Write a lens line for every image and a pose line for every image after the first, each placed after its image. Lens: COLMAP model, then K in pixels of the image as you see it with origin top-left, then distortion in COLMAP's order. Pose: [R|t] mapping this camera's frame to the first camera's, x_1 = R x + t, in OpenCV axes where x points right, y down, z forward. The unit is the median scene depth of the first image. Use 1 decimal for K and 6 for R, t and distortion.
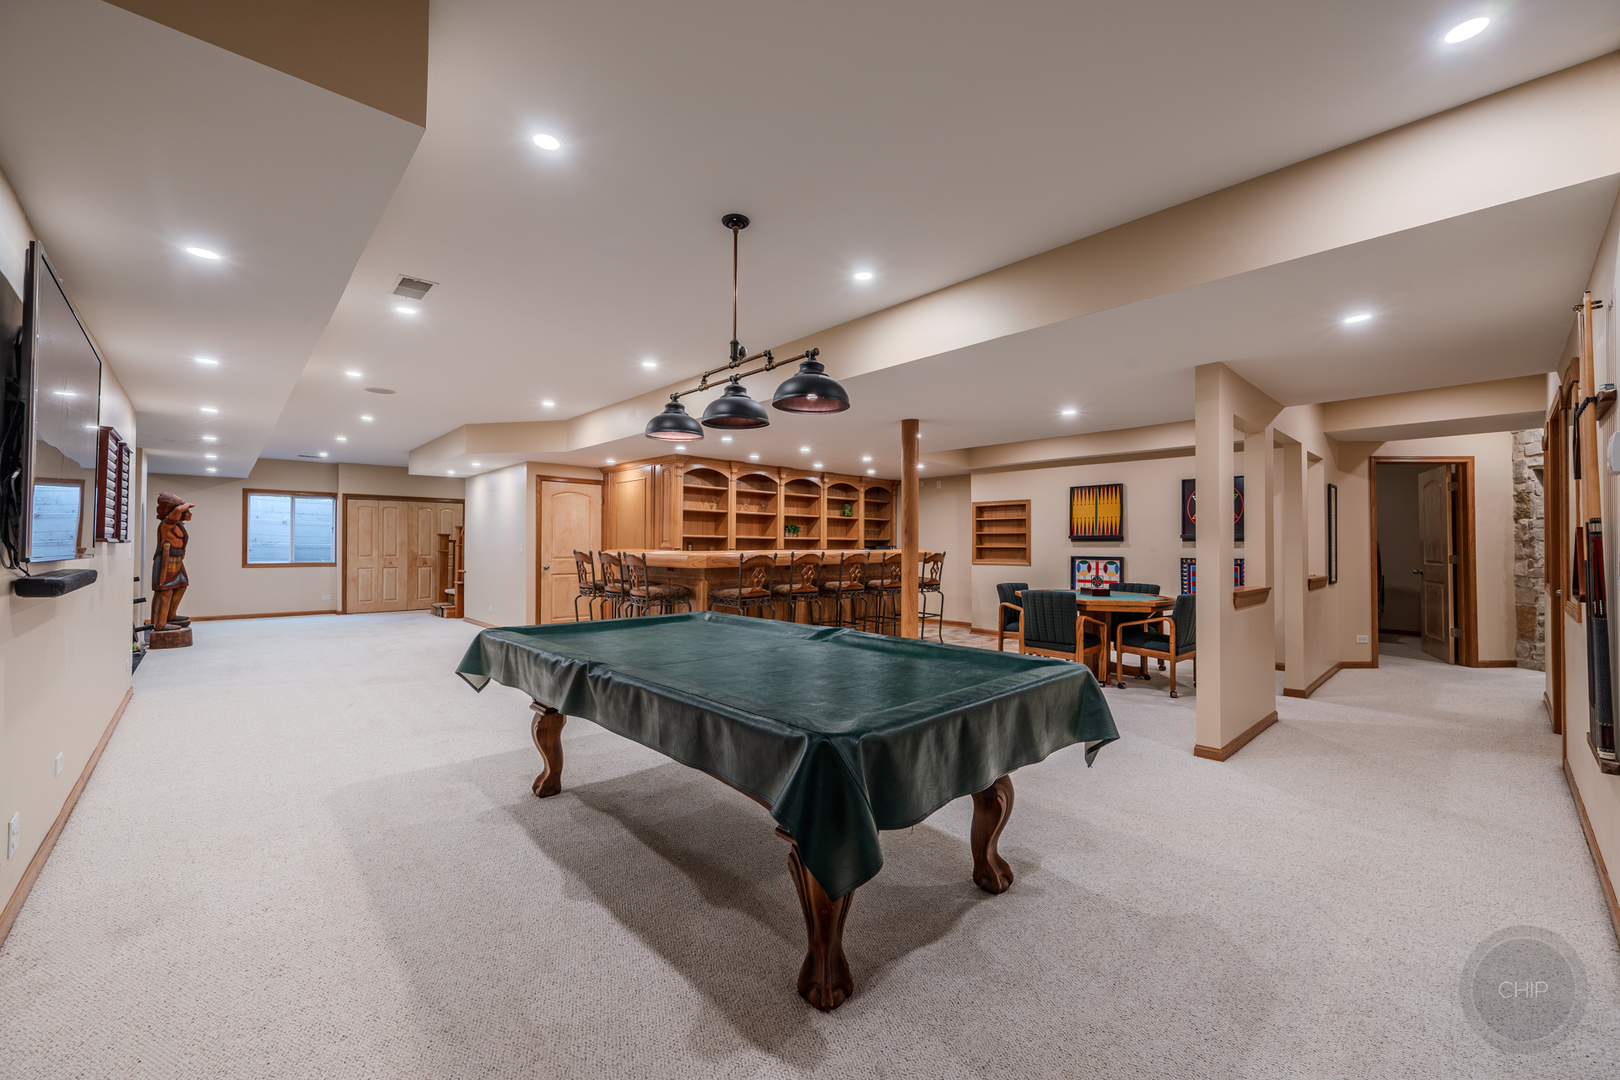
lens RADIAL K [[638.1, 0, 835.7], [0, 638.1, 531.6], [0, 0, 1]] dist [-0.000959, 0.000358]
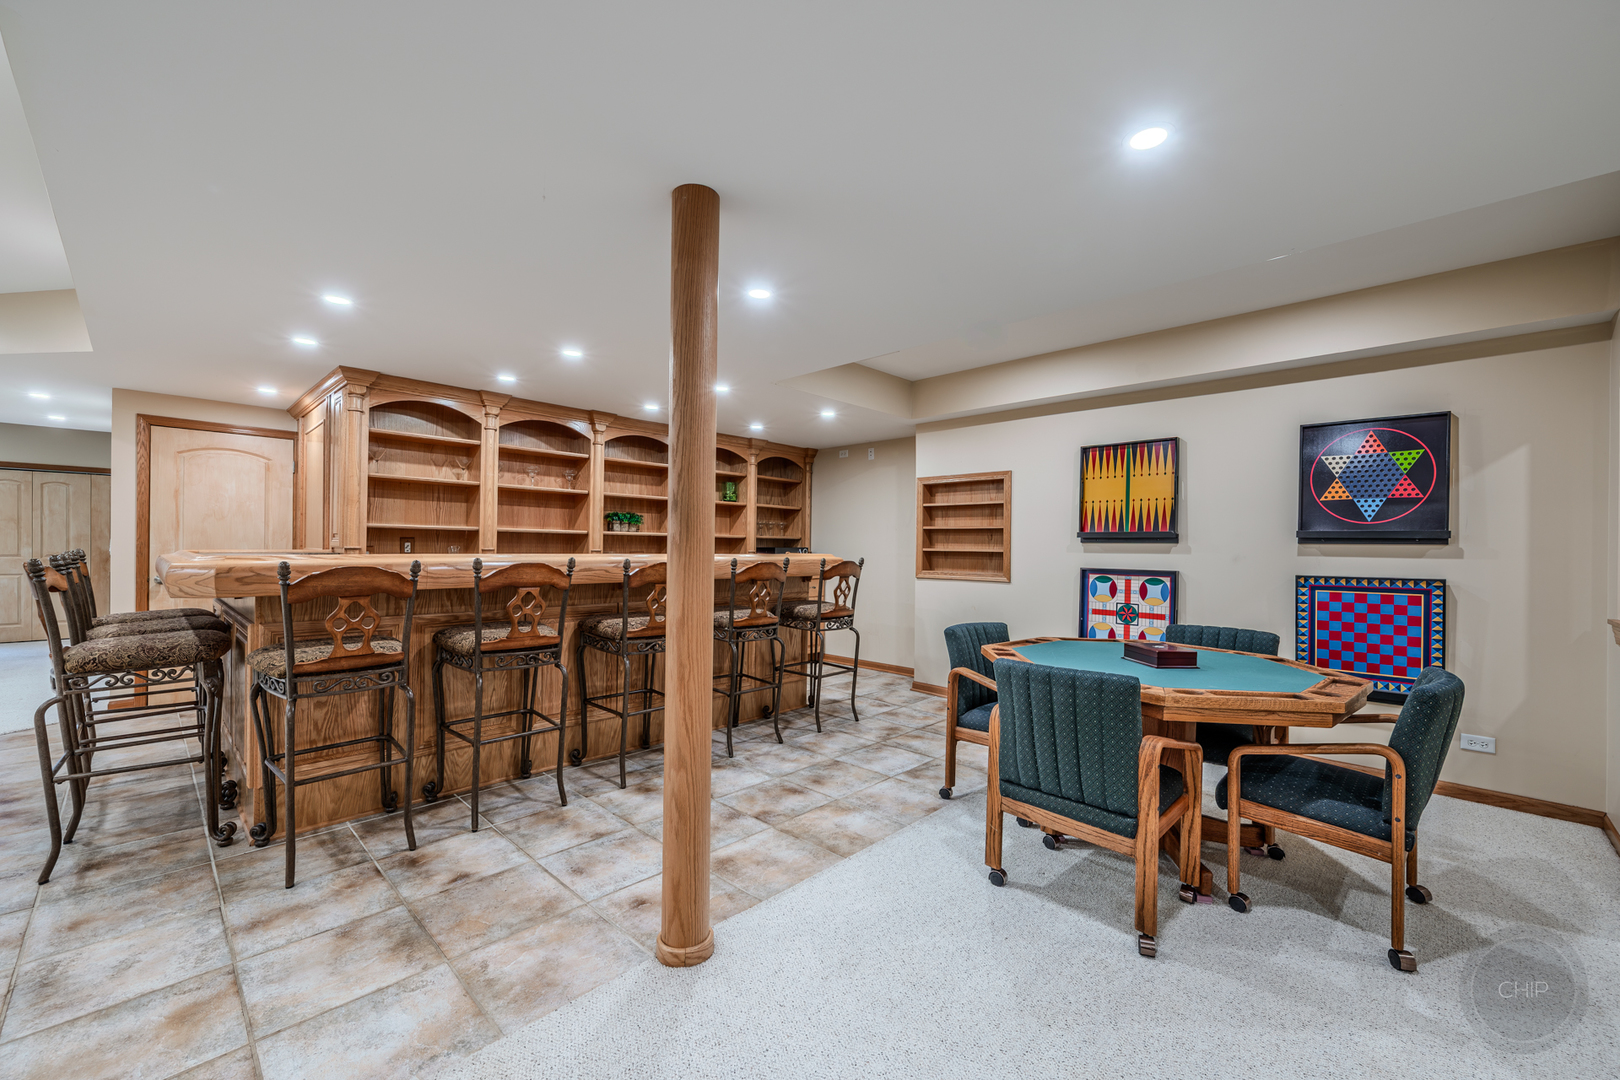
lens RADIAL K [[638.1, 0, 838.4], [0, 638.1, 550.6], [0, 0, 1]] dist [-0.000959, 0.000358]
pose [[0.998931, 0.008666, 0.045414, 0.125280], [-0.009901, 0.999585, 0.027041, 0.009595], [-0.045161, -0.027462, 0.998602, 0.438447]]
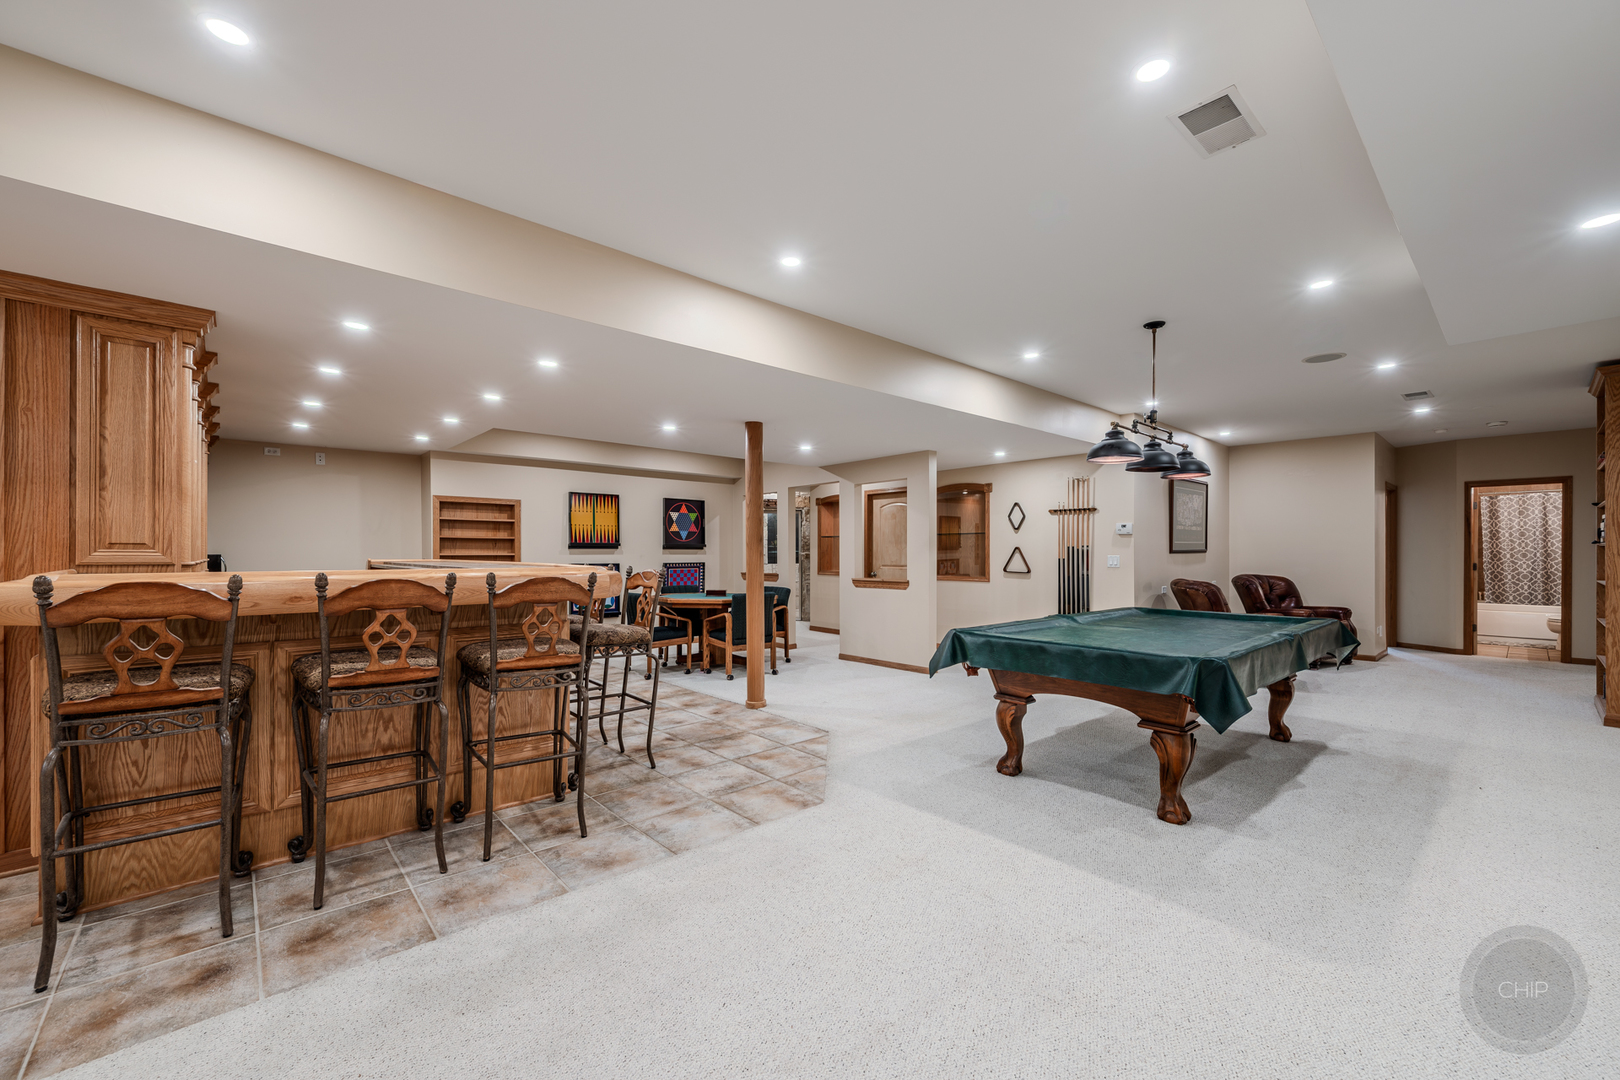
lens RADIAL K [[638.1, 0, 793.3], [0, 638.1, 547.8], [0, 0, 1]] dist [-0.000959, 0.000358]
pose [[0.063599, 0.002704, 0.997972, -0.573432], [-0.022347, 0.999749, -0.001285, 0.008158], [-0.997725, -0.022220, 0.063644, 0.605077]]
